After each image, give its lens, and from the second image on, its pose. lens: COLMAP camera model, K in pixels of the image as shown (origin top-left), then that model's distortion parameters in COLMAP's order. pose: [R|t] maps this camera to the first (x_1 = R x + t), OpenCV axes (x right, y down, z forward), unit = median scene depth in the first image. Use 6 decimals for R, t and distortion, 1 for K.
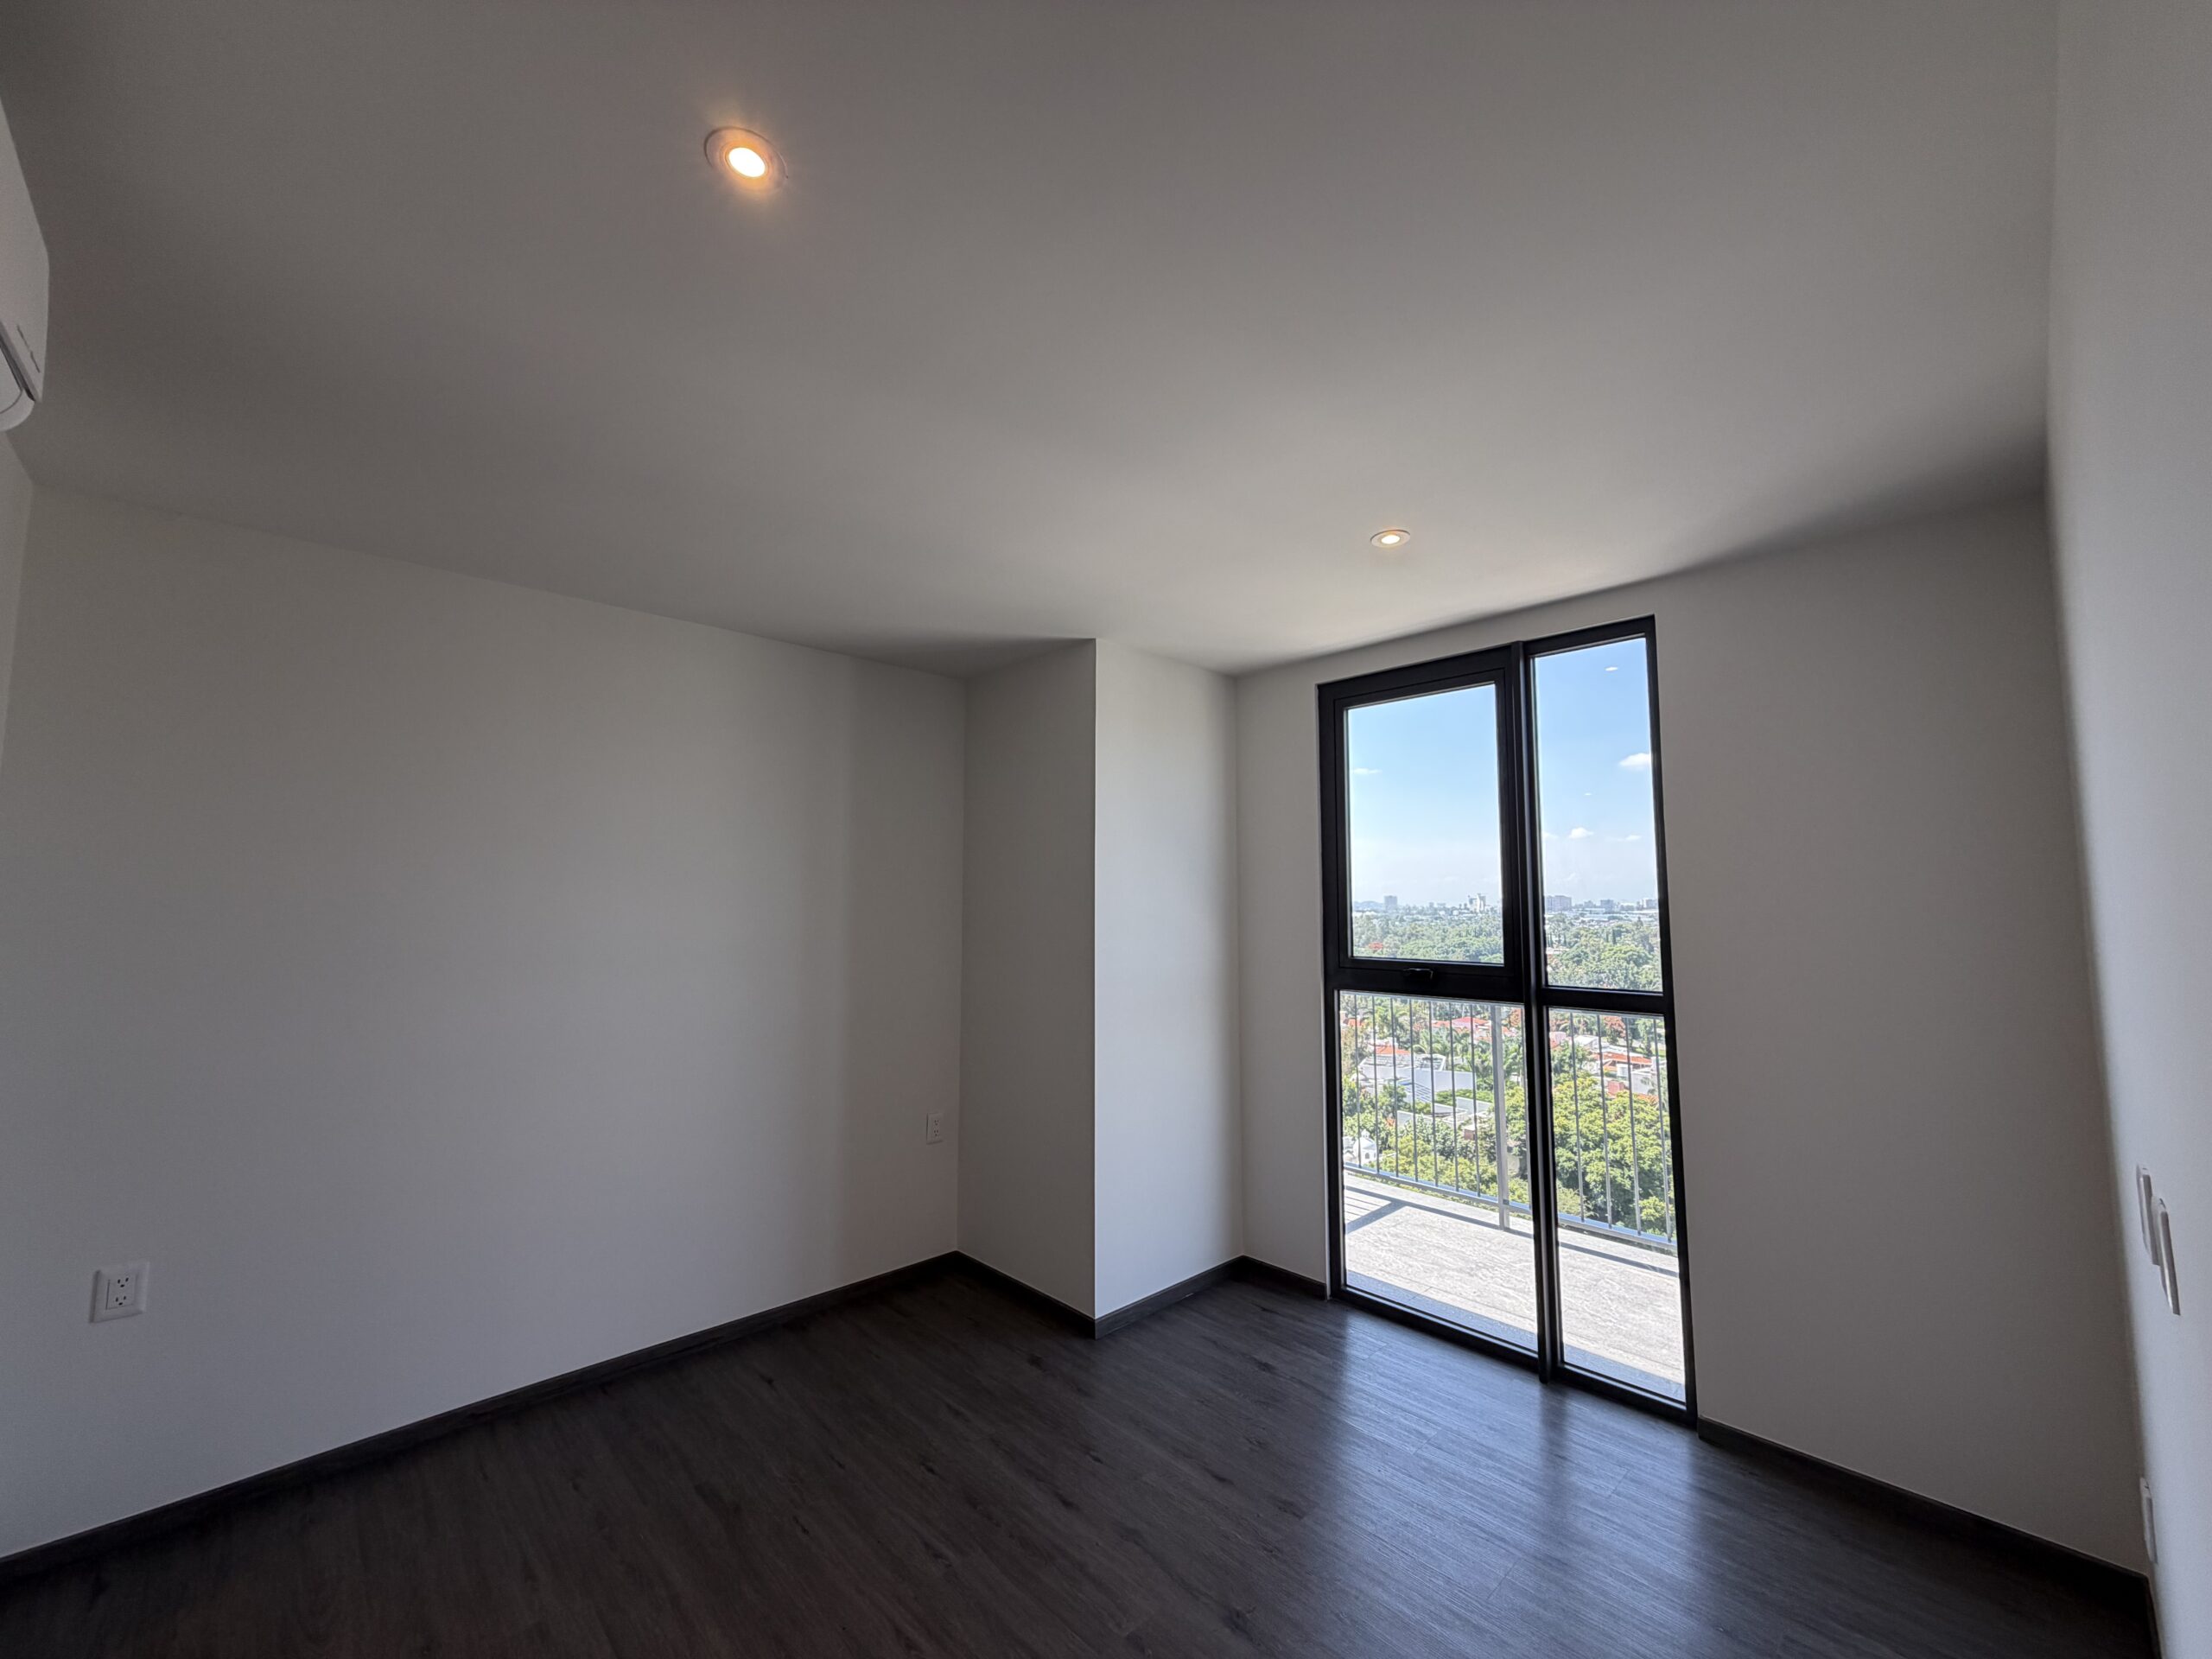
lens RADIAL K [[875.6, 0, 1099.8], [0, 875.6, 828.2], [0, 0, 1]] dist [-0.000942, -0.000272]
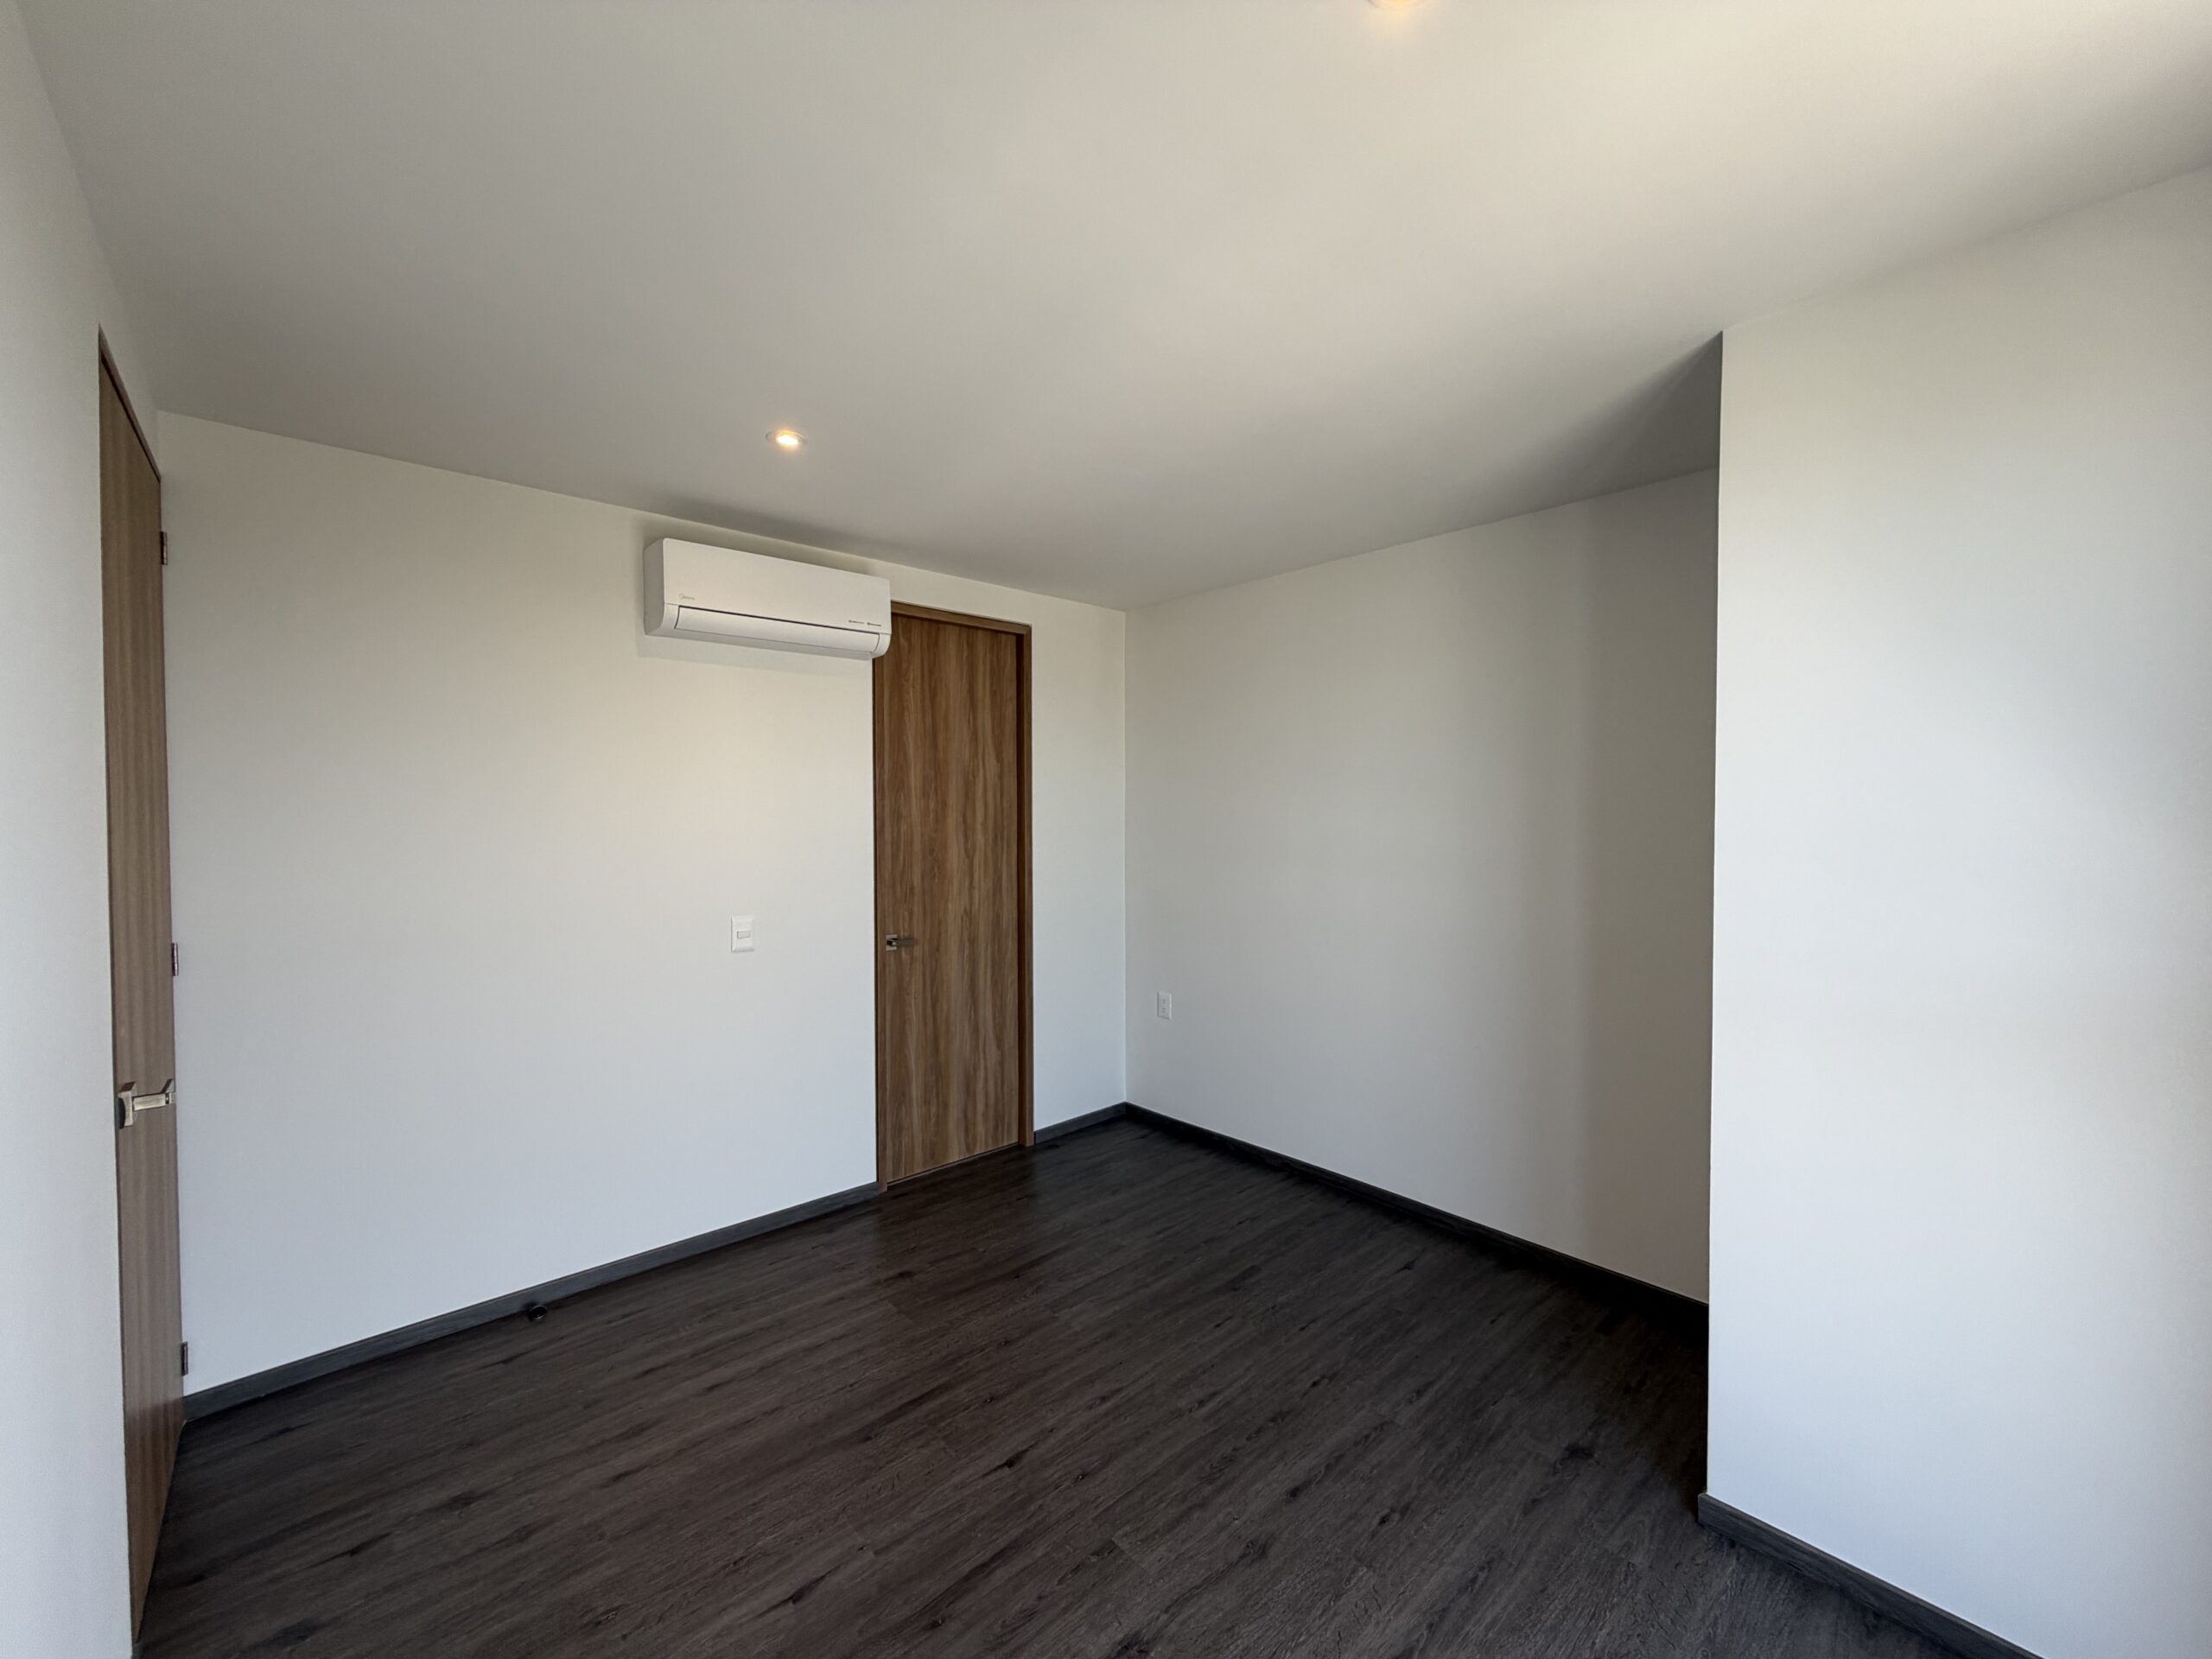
lens RADIAL K [[875.6, 0, 1099.8], [0, 875.6, 828.2], [0, 0, 1]] dist [-0.000942, -0.000272]
pose [[-0.020722, 0.017794, -0.999627, 0.625122], [0.091033, 0.995722, 0.015837, 0.055651], [0.995632, -0.090671, -0.022253, 0.661919]]
